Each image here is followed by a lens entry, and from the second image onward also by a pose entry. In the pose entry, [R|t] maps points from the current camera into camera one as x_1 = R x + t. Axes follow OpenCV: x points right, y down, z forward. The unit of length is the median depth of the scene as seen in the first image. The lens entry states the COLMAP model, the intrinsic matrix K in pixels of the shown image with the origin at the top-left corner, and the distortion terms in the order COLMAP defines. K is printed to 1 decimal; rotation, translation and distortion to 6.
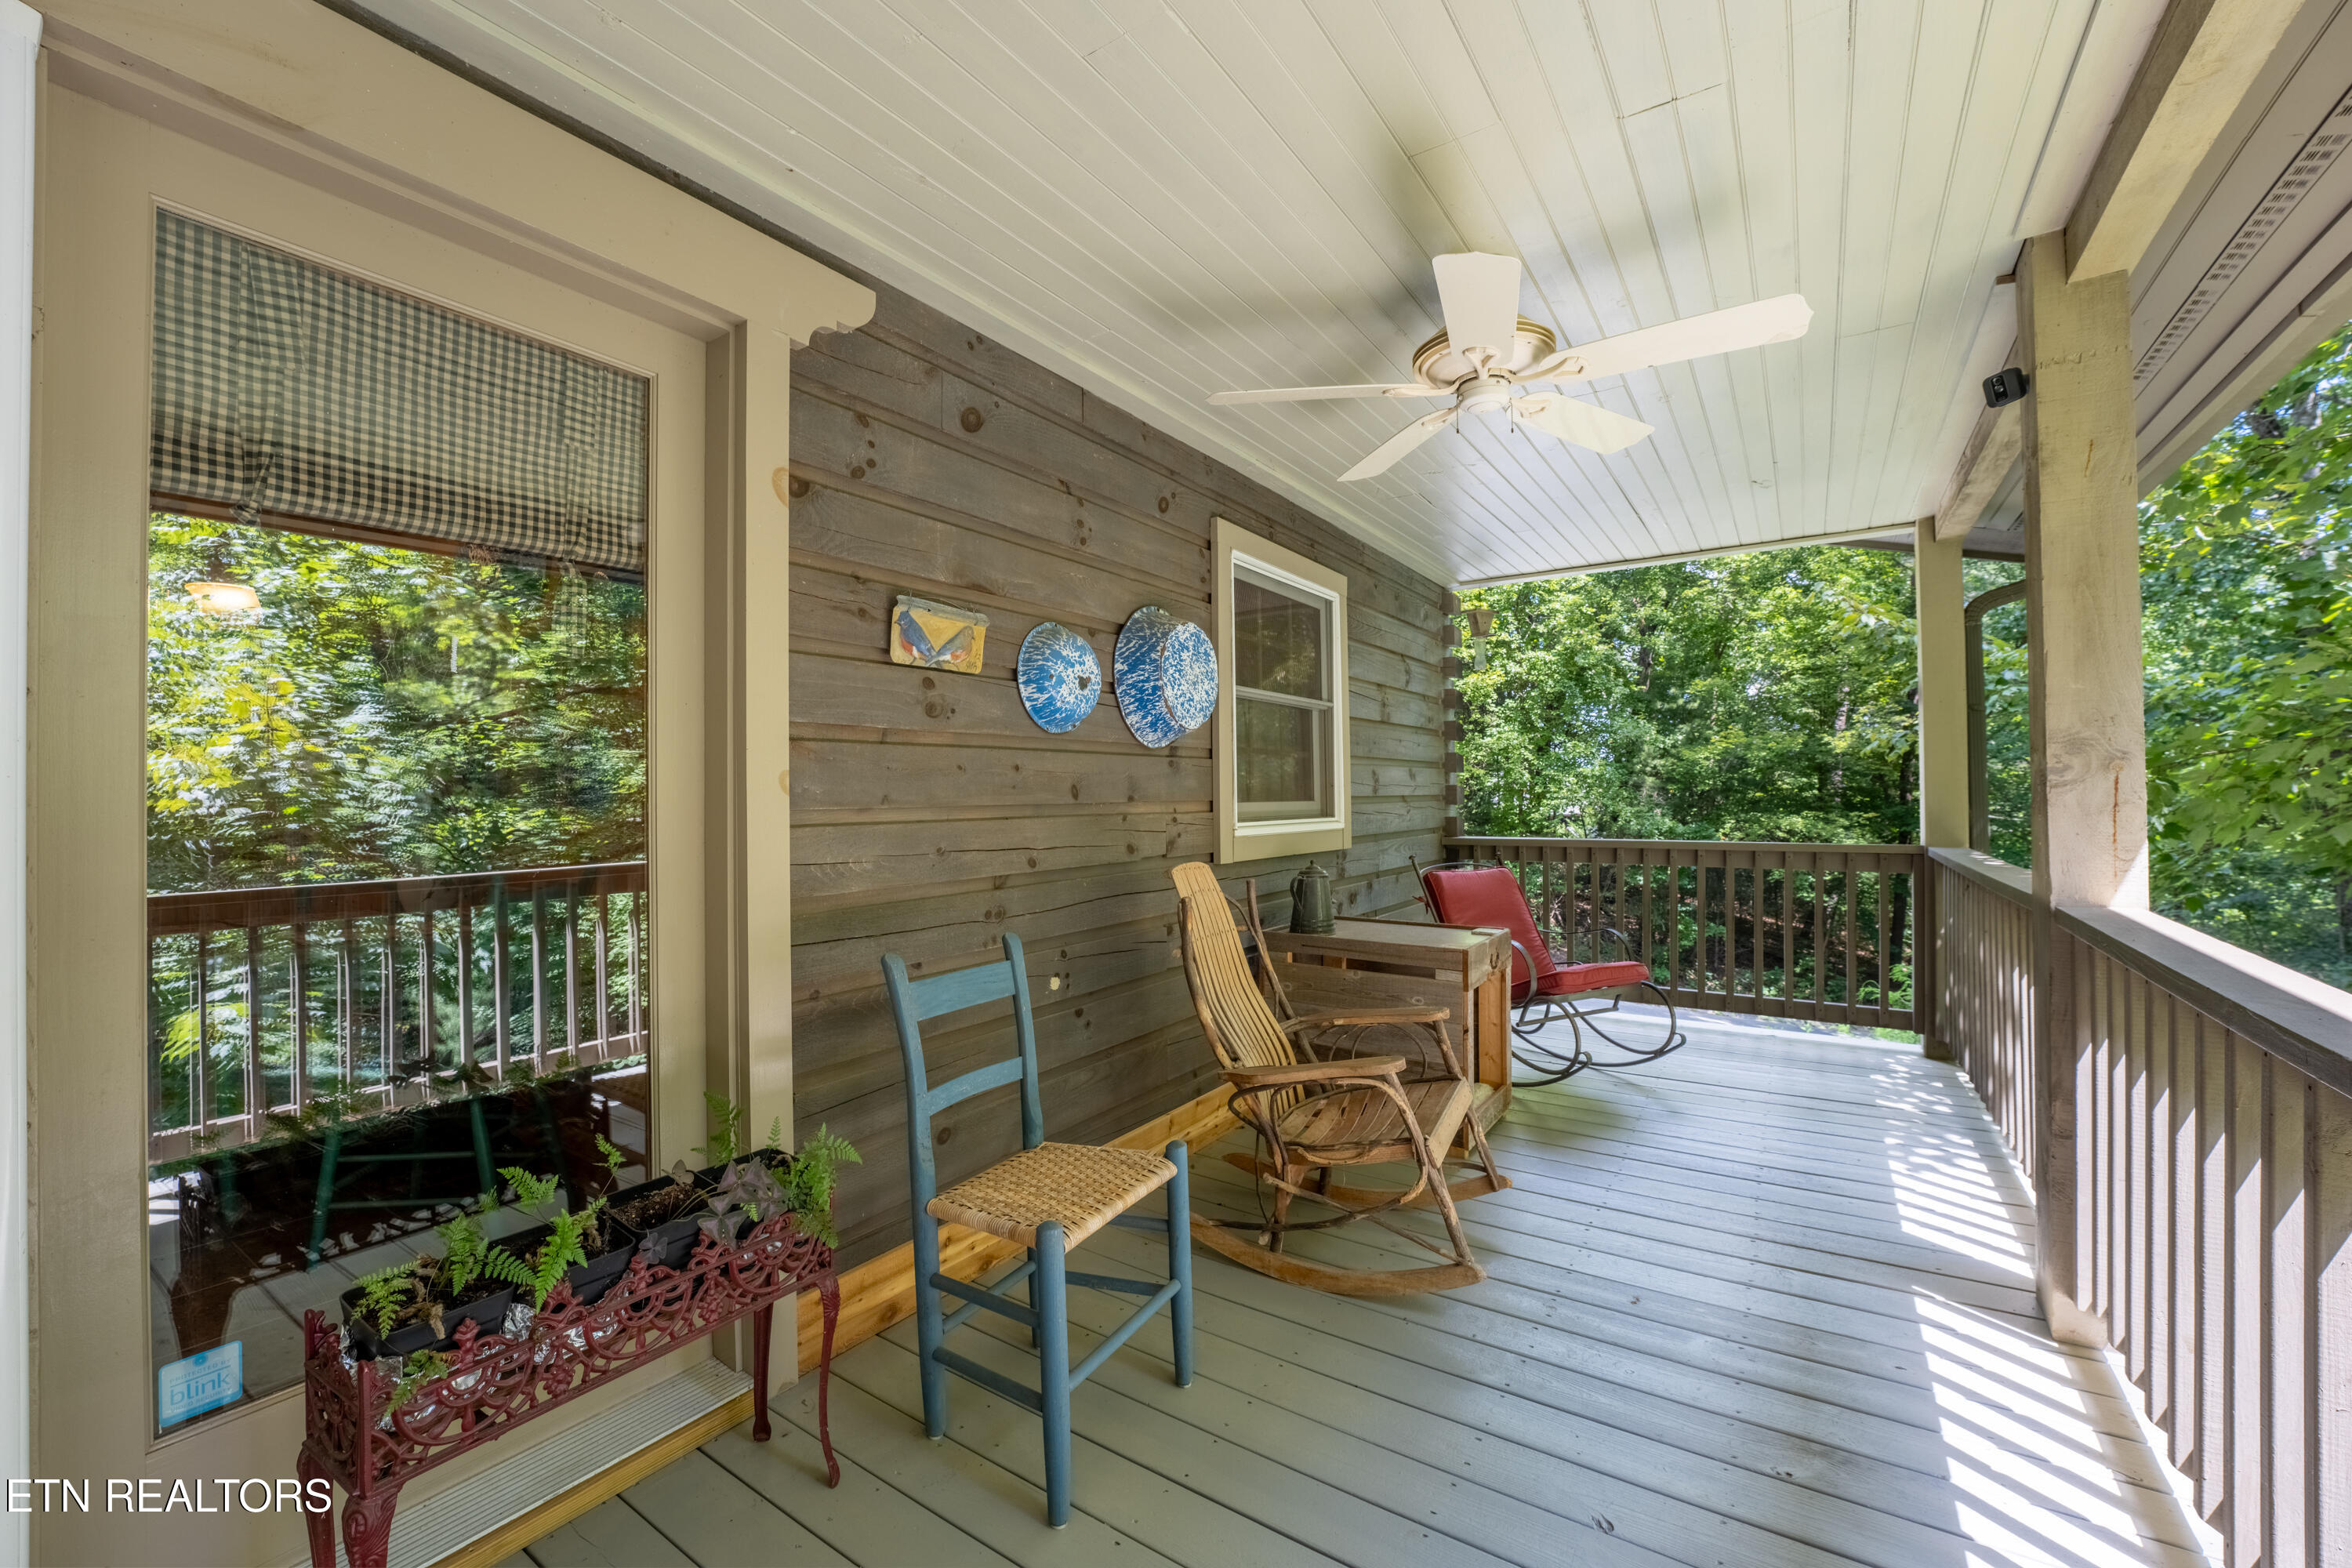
lens RADIAL K [[951.3, 0, 1176.8], [0, 951.3, 782.4], [0, 0, 1]] dist [-0.026394, 0.001089]
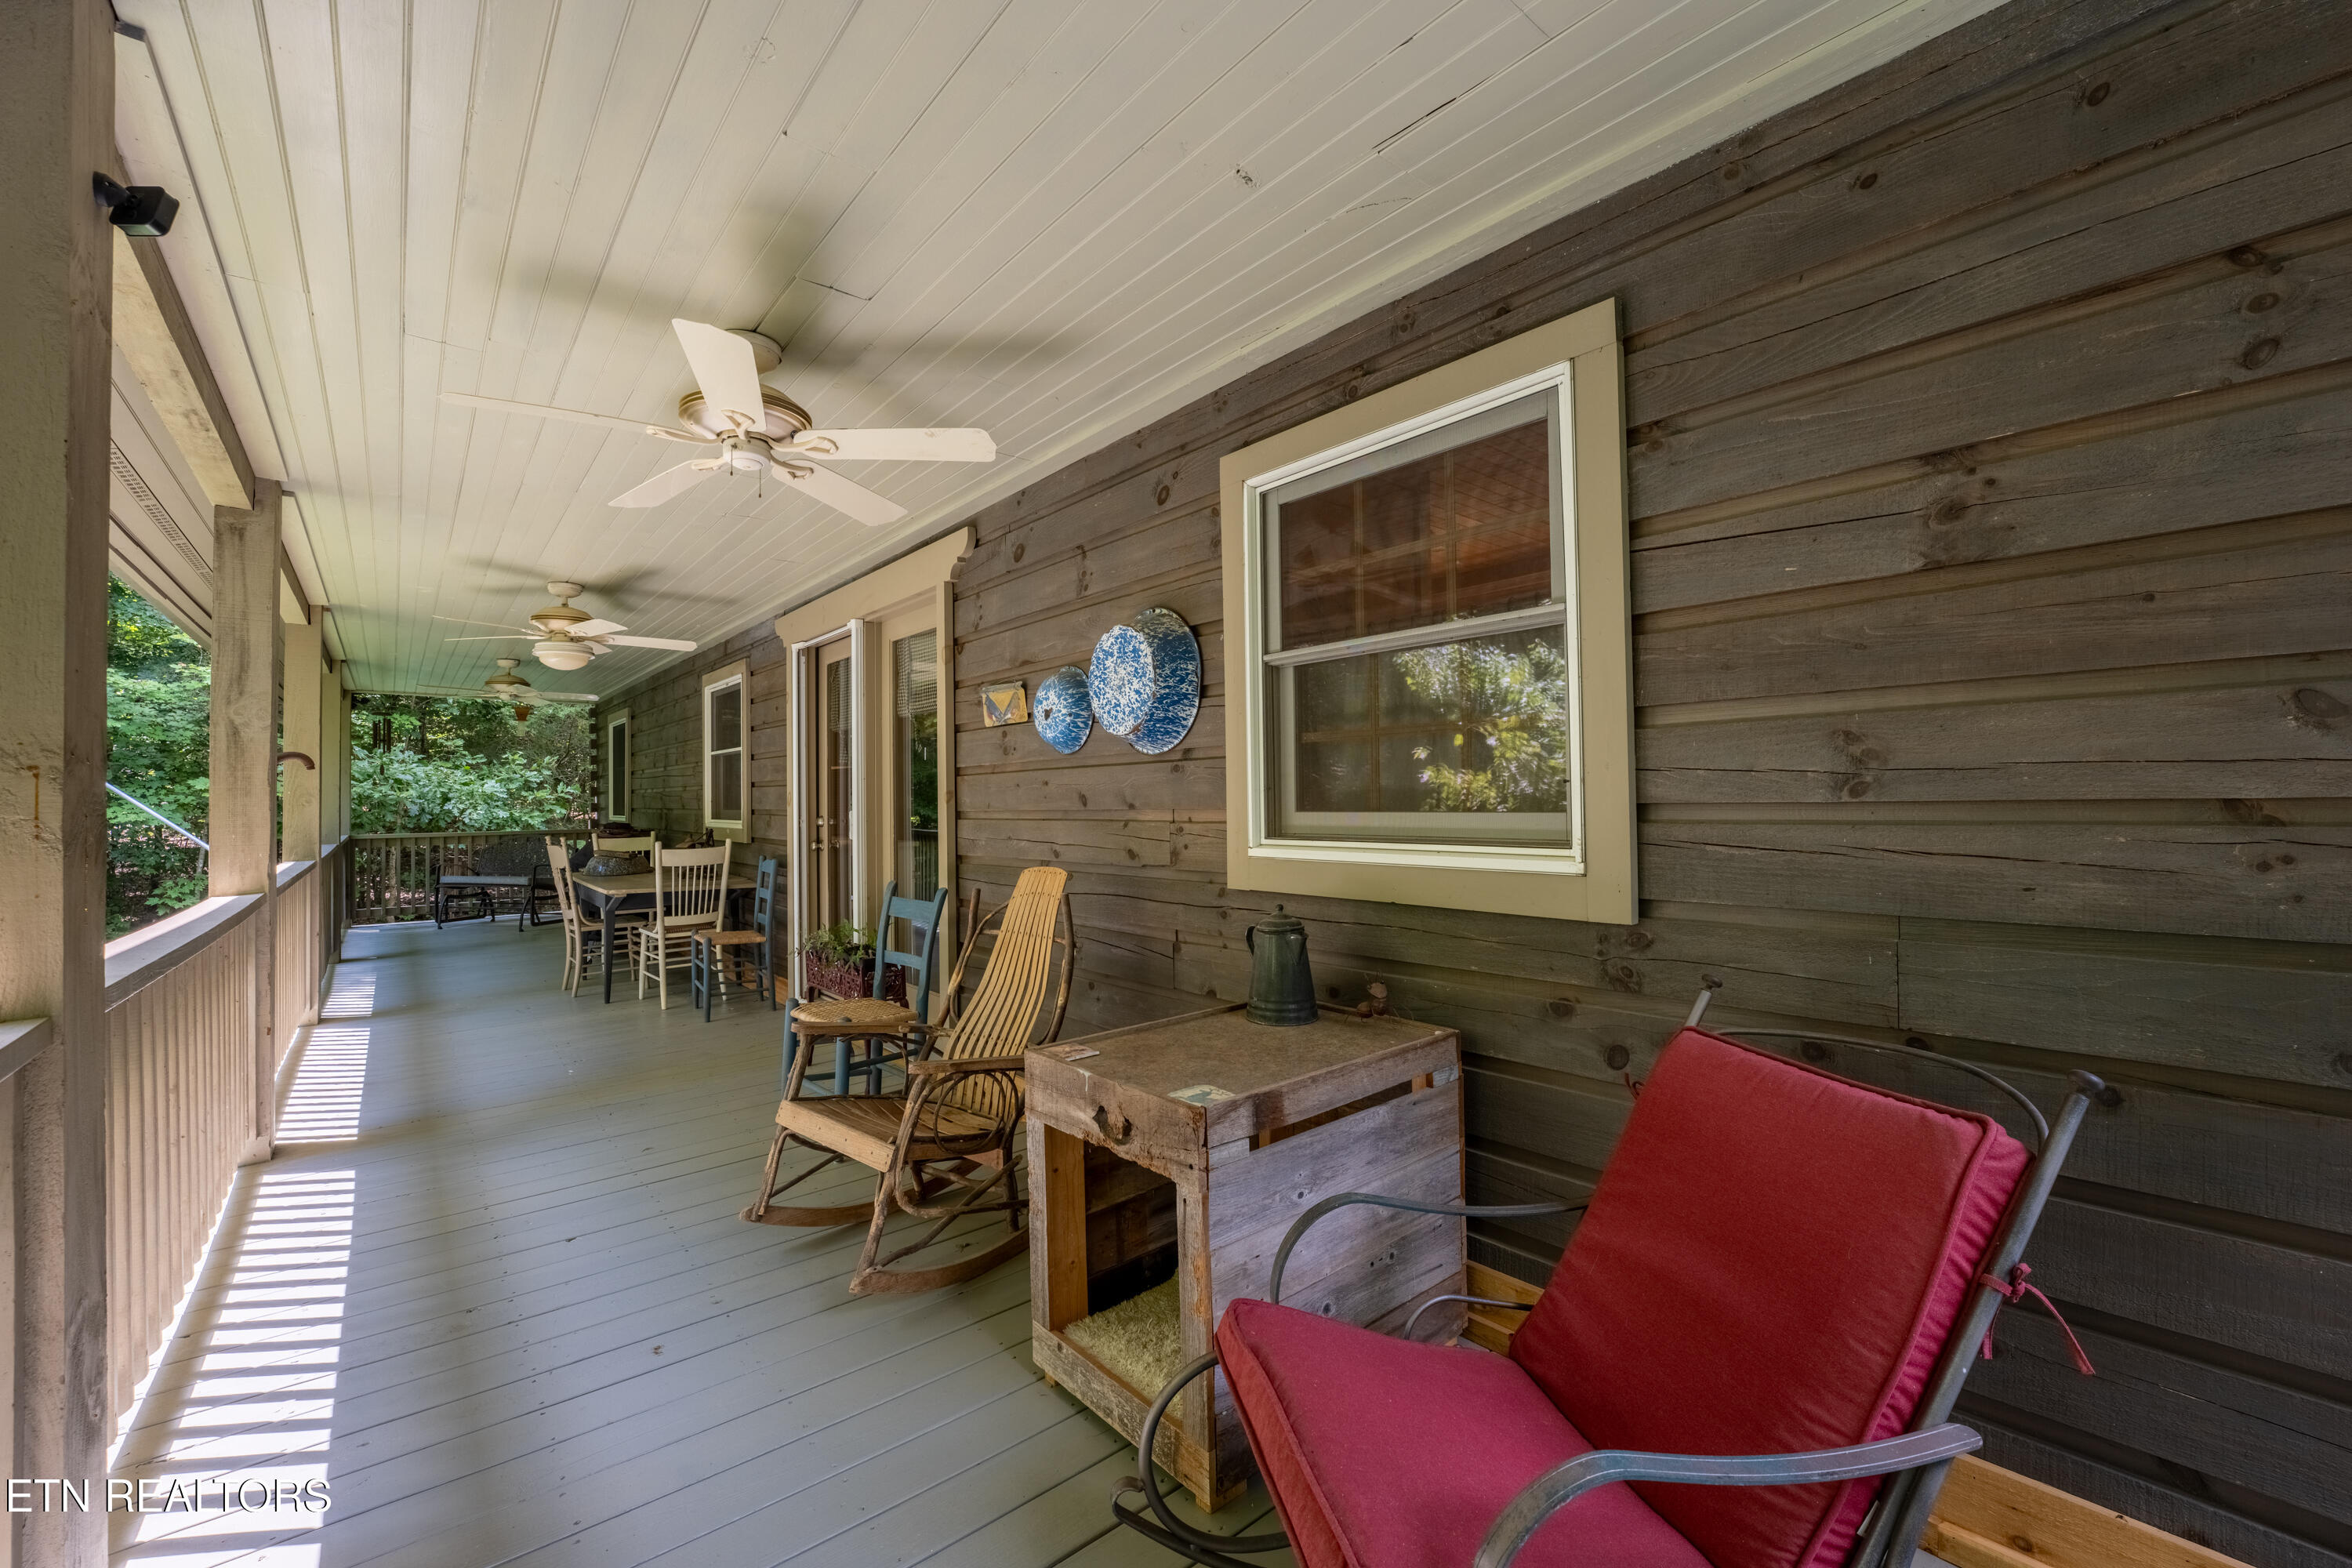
lens RADIAL K [[927.7, 0, 1176.0], [0, 927.7, 784.0], [0, 0, 1]] dist [-0.028062, -0.000026]
pose [[-0.268558, -0.002128, -0.963261, 0.950353], [0.031467, 0.999444, -0.010980, 0.005871], [0.962750, -0.033259, -0.268342, 1.366746]]
